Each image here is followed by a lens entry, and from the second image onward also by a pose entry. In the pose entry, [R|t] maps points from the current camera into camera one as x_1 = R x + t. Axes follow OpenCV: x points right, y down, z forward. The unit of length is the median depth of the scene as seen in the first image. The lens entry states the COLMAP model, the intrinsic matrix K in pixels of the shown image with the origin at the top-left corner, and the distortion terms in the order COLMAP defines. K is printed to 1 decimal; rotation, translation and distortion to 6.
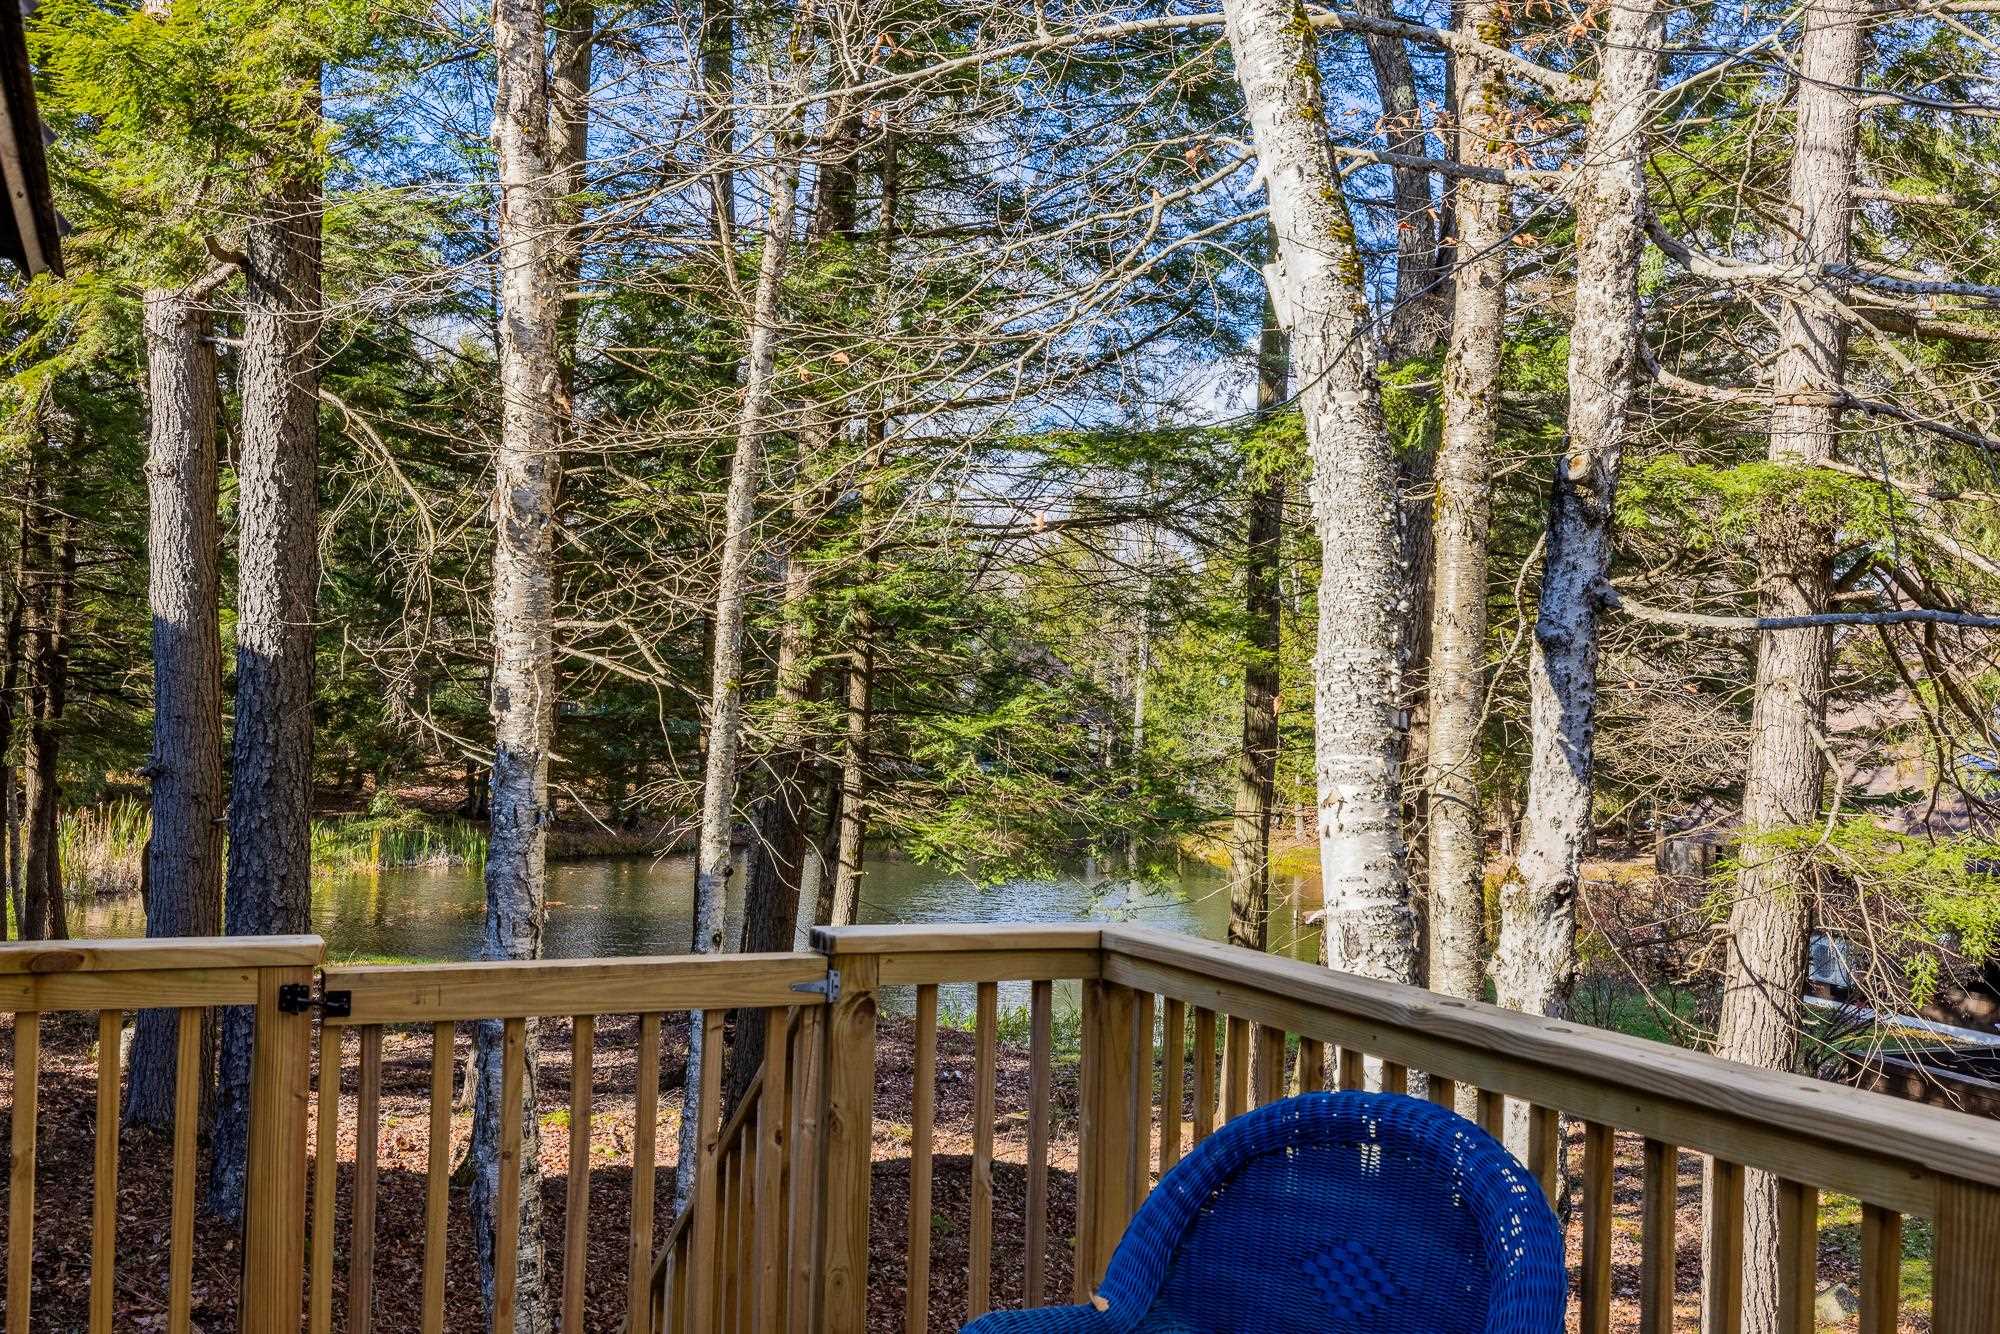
lens RADIAL K [[2017.4, 0, 1000.0], [0, 2017.4, 667.0], [0, 0, 1]] dist [-0.006157, -0.005036]
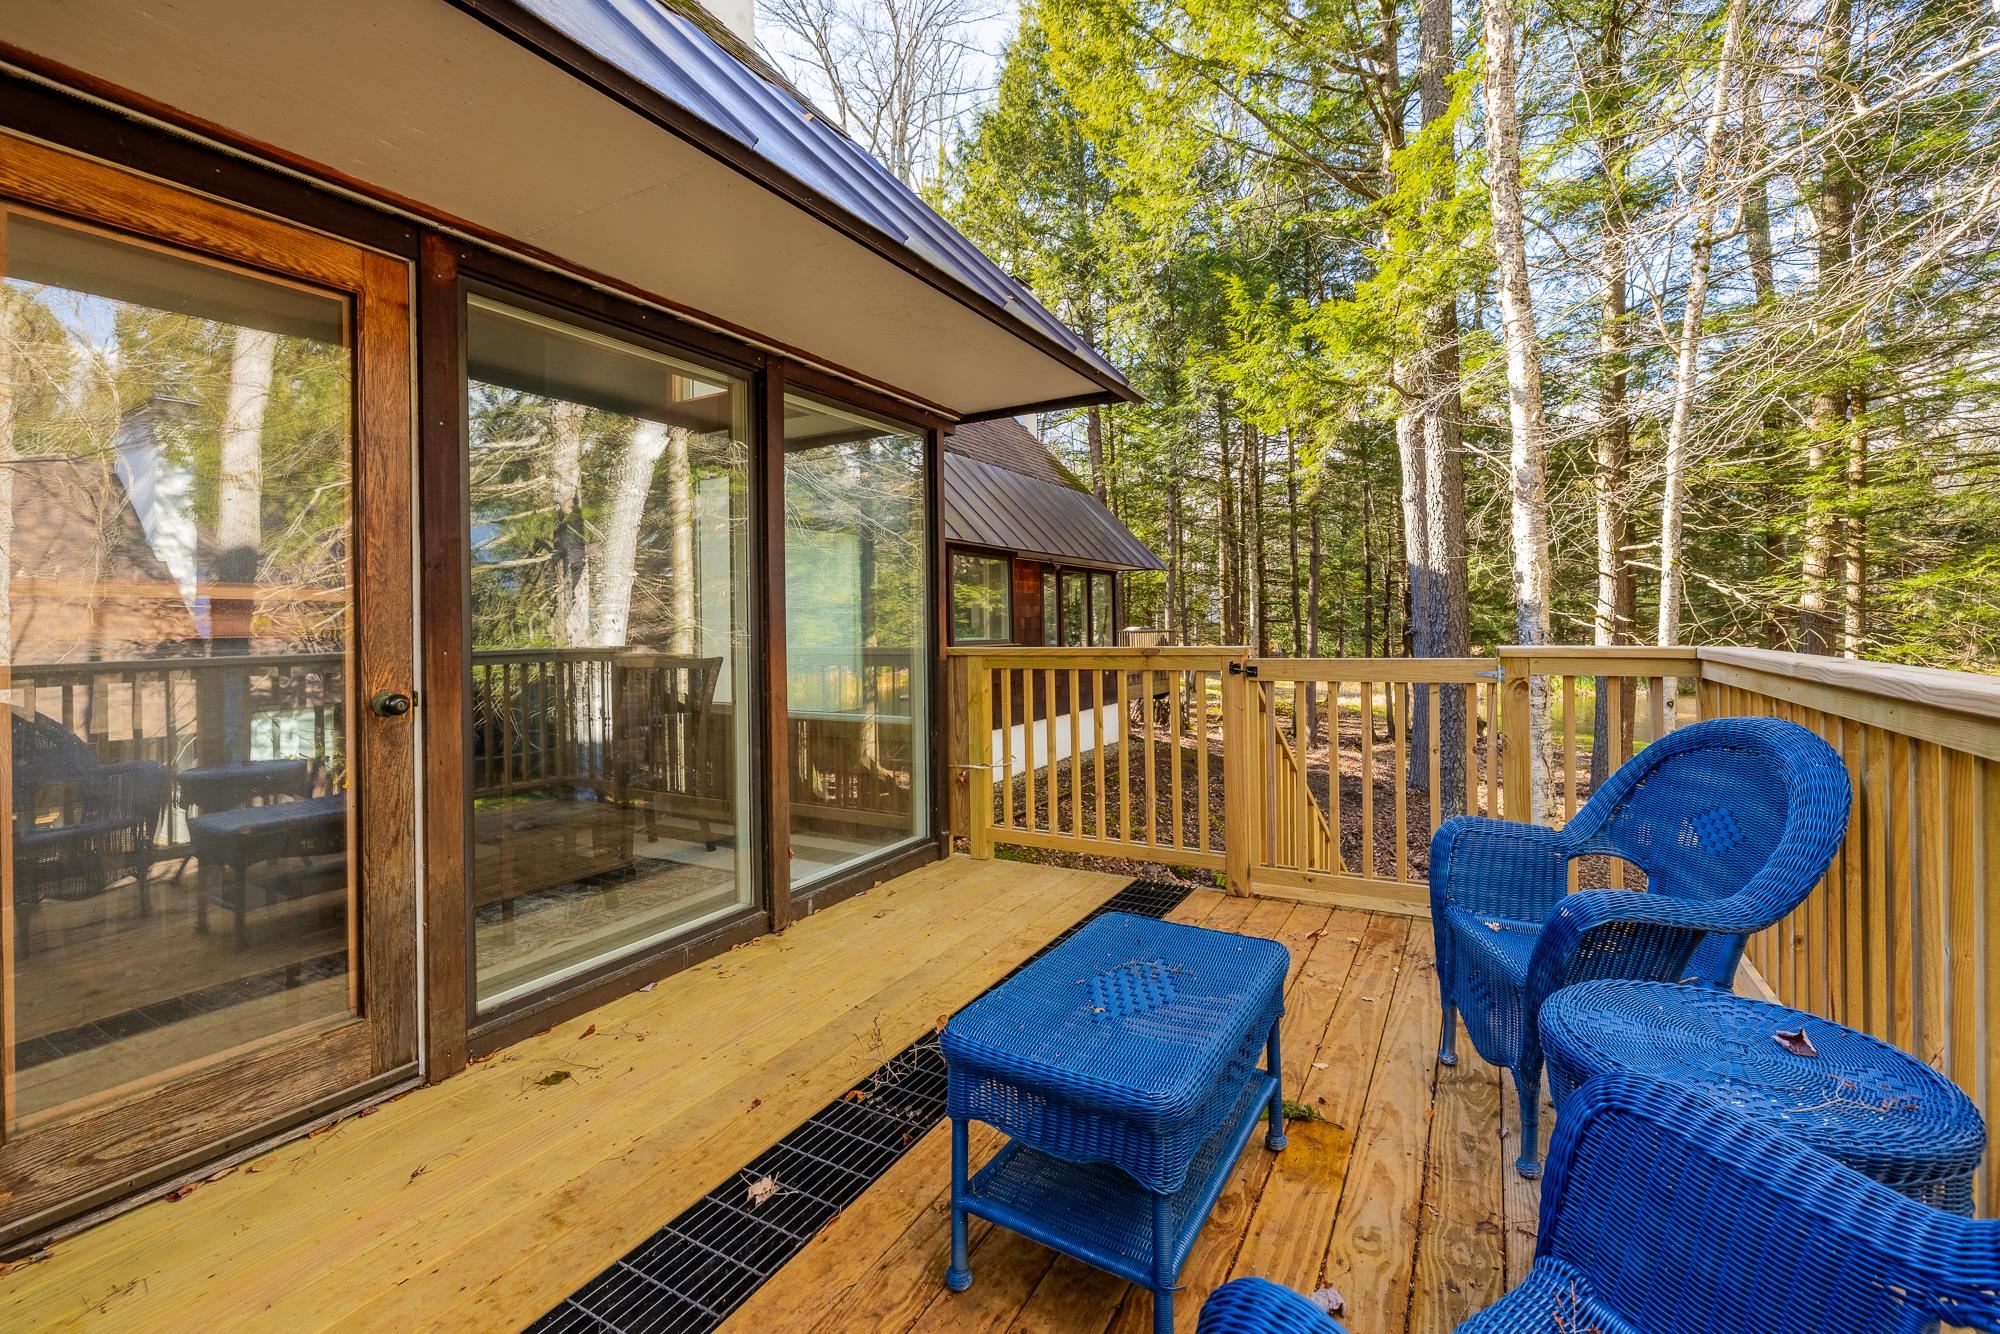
lens RADIAL K [[852.4, 0, 953.7], [0, 852.4, 624.4], [0, 0, 1]] dist [0.000501, 0.000042]
pose [[0.563705, -0.031535, -0.825374, 0.101288], [0.046149, 0.998912, -0.006647, 0.031202], [0.824686, -0.034343, 0.564547, 0.036687]]
